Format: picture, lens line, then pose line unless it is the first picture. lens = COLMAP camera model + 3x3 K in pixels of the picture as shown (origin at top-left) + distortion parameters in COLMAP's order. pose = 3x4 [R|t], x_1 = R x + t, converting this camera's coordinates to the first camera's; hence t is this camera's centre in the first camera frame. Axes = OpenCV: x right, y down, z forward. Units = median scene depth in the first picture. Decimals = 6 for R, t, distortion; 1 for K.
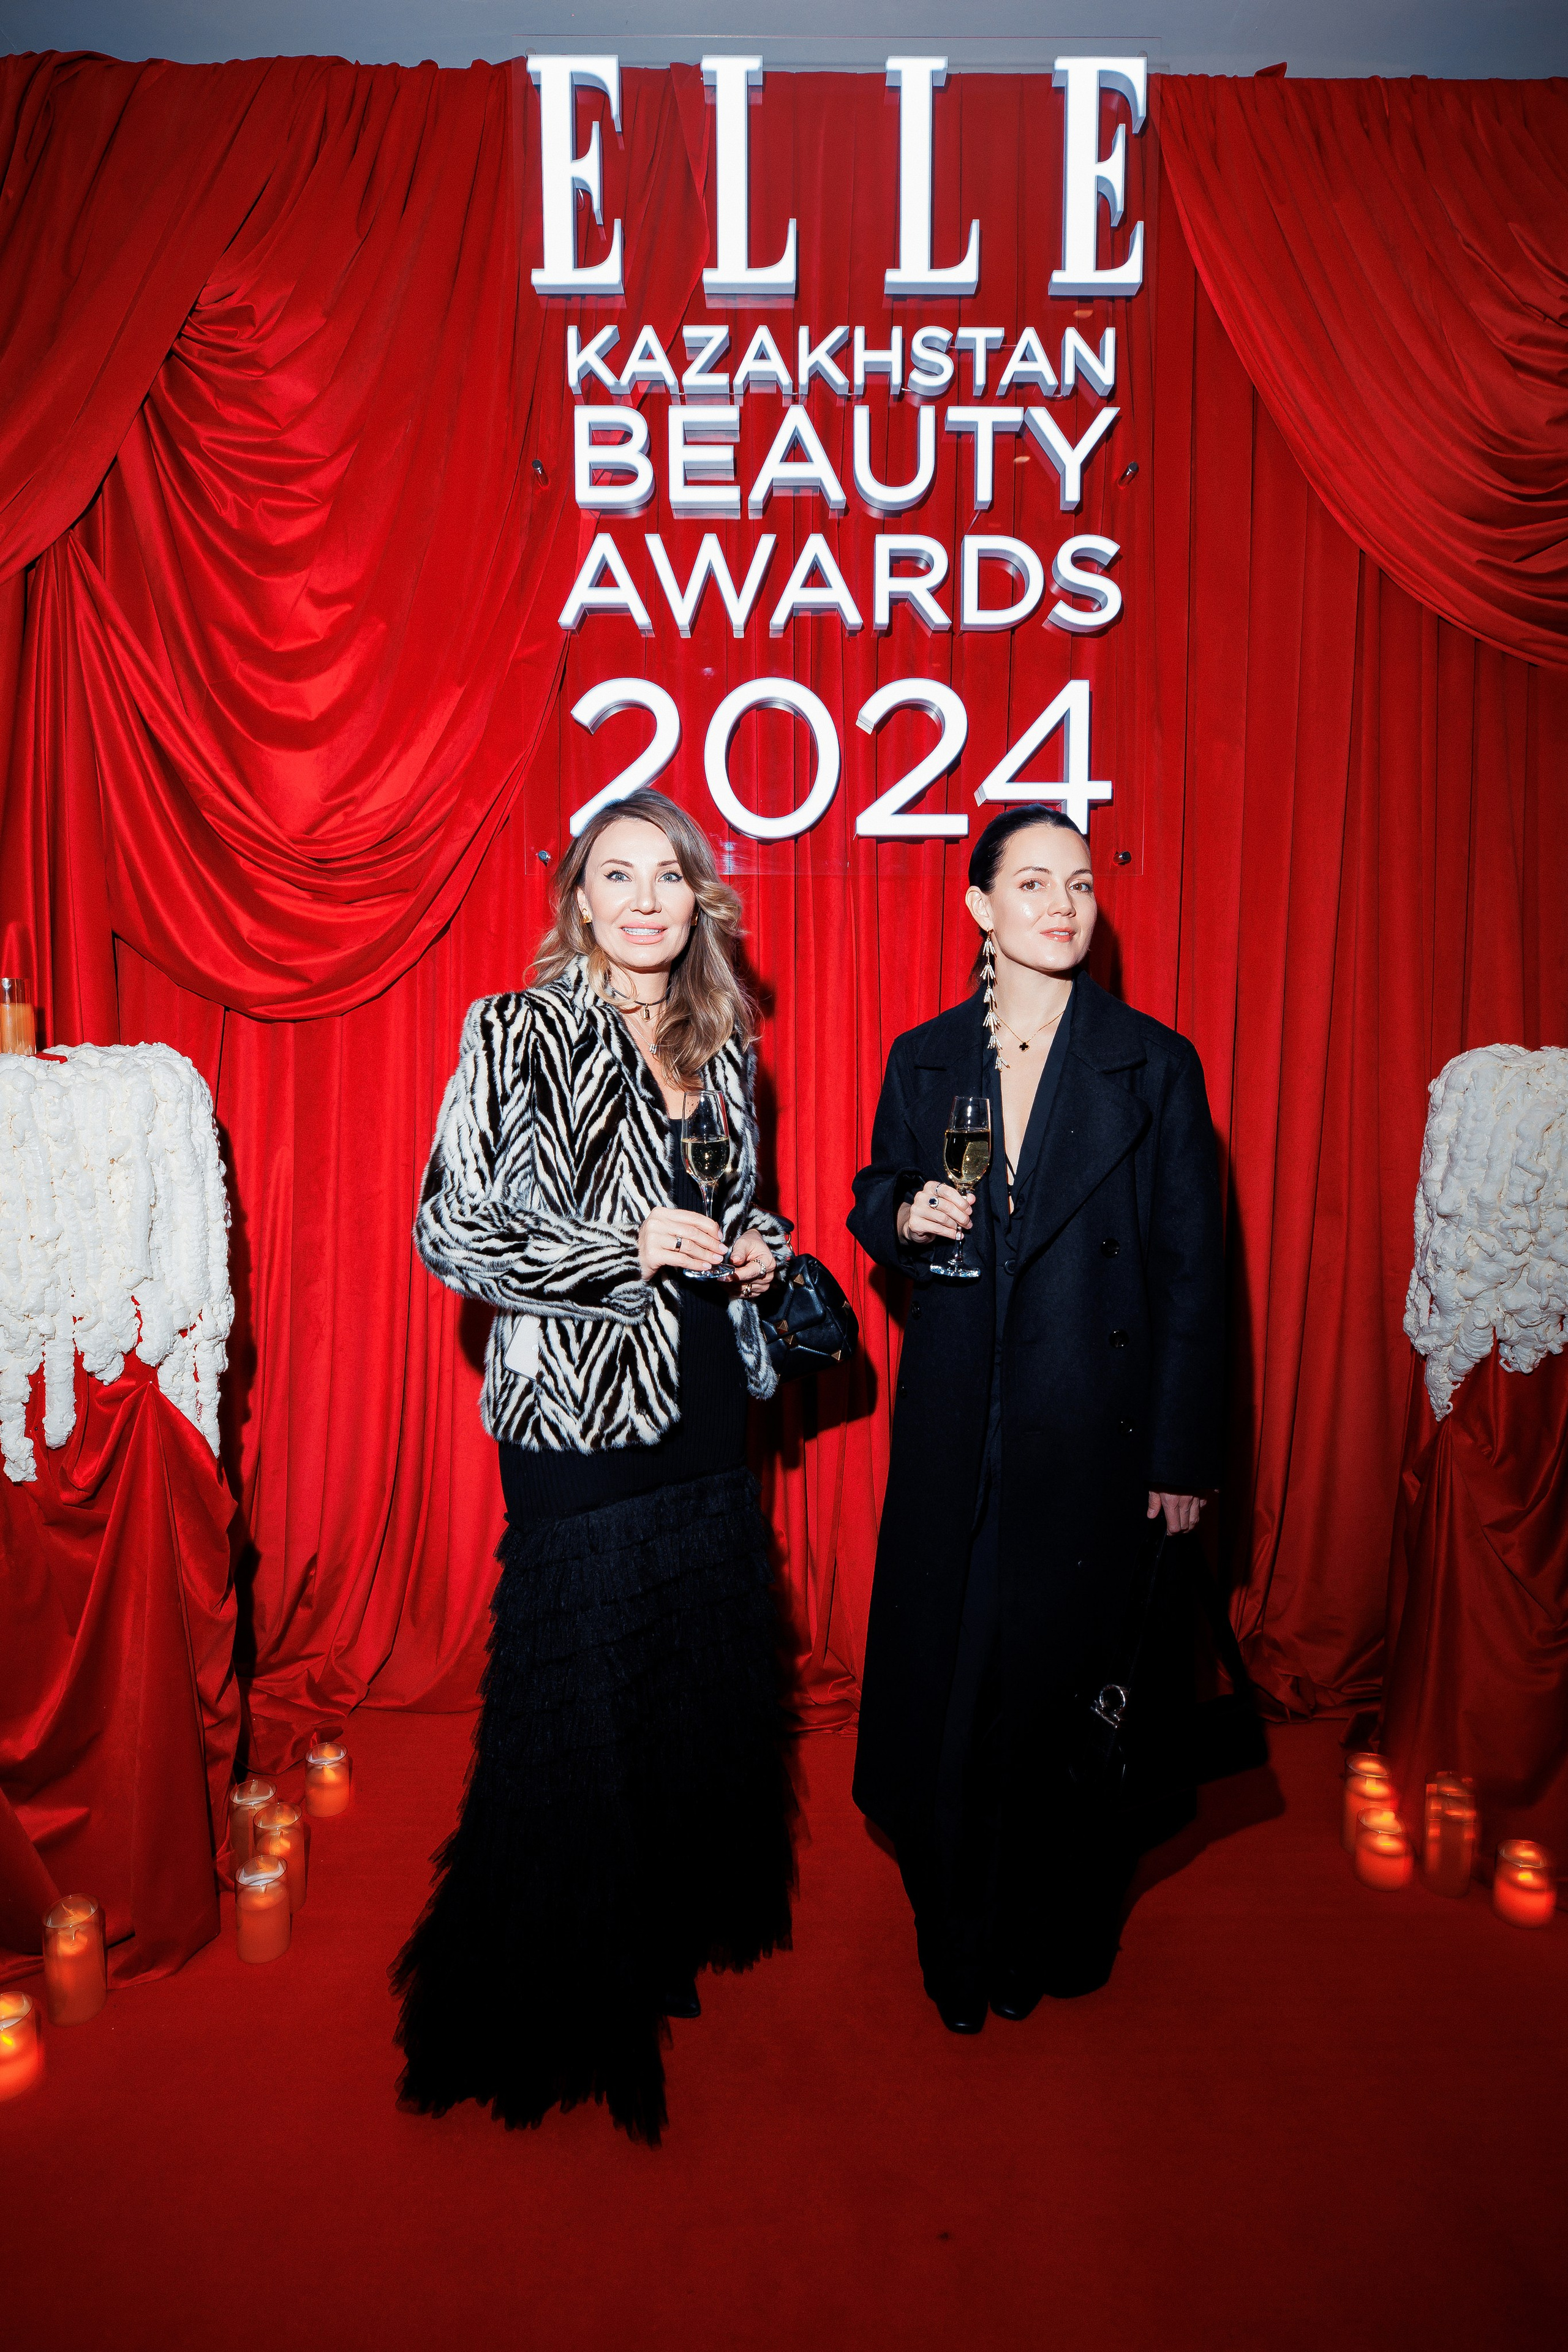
lens RADIAL K [[1298.0, 0, 784.0], [0, 1298.0, 1176.0], [0, 0, 1]] dist [-0.003069, 0.000116]
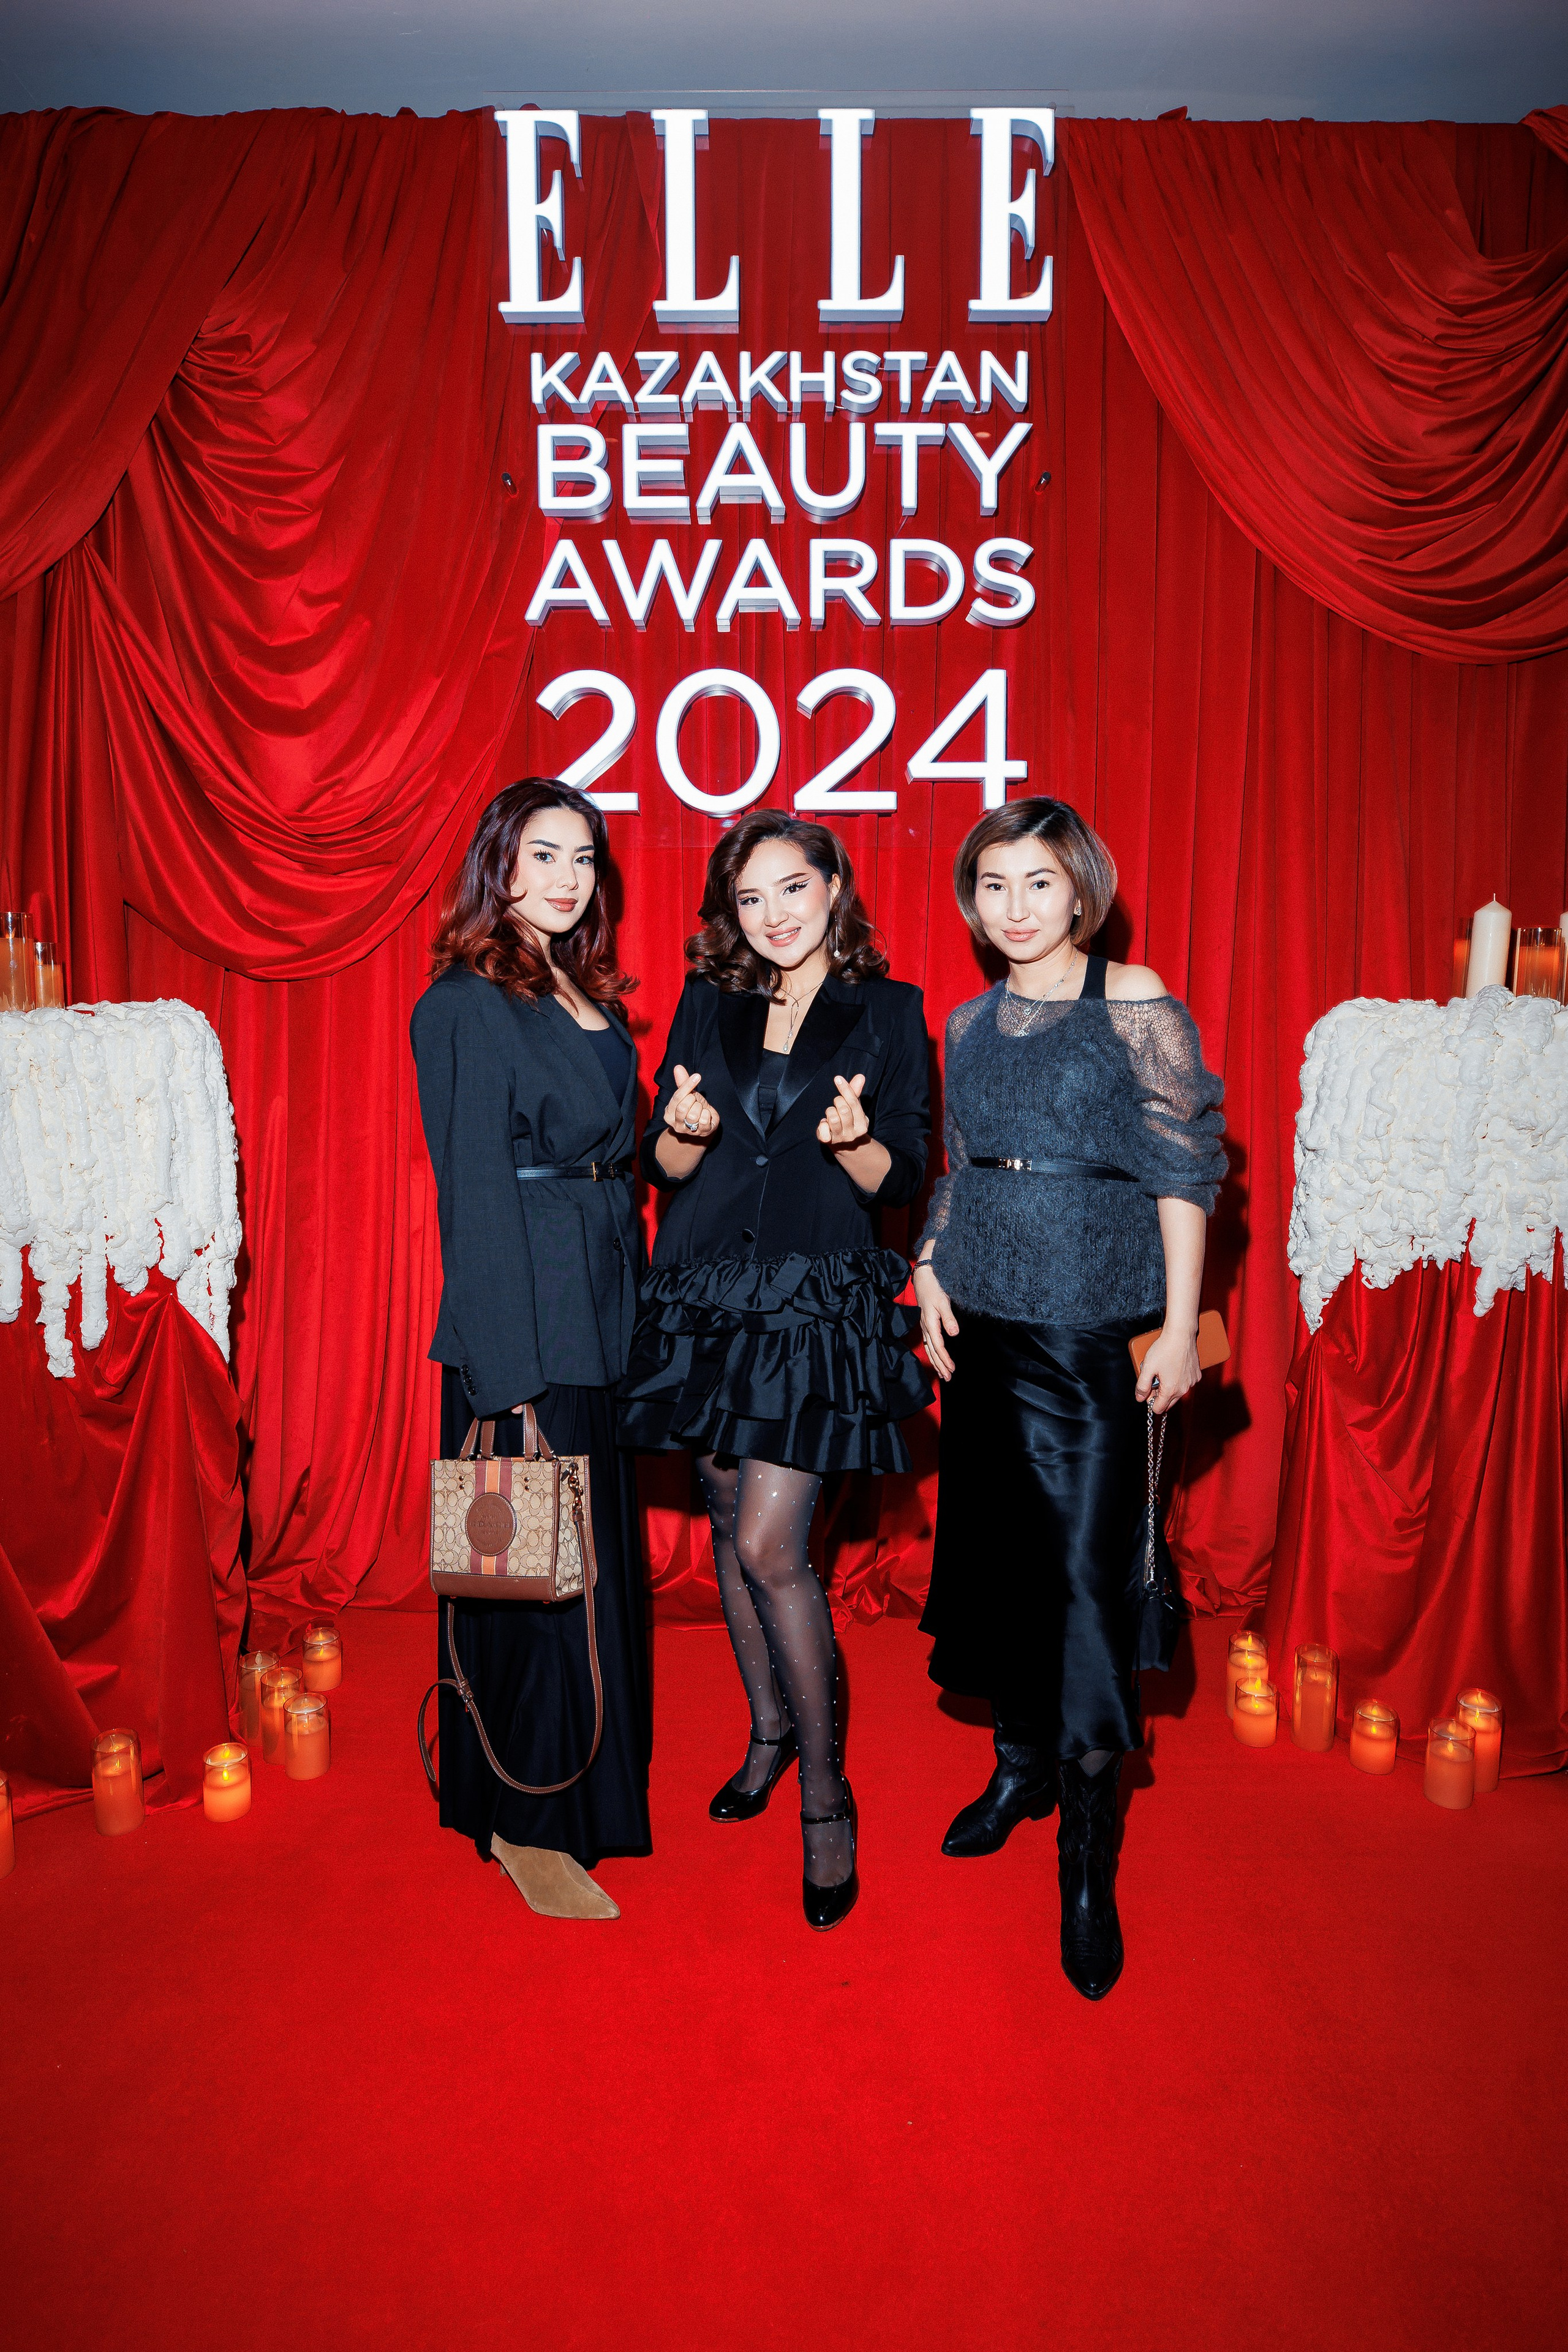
lens RADIAL K [[1351.2, 0, 758.5], [0, 1351.2, 1163.4], [0, 0, 1]] dist [-0.005329, -0.001275]
pose [[0.999960, -0.001568, -0.008800, 0.034311], [0.001638, 0.999967, 0.007969, 0.028330], [0.008787, -0.007983, 0.999930, -0.154113]]
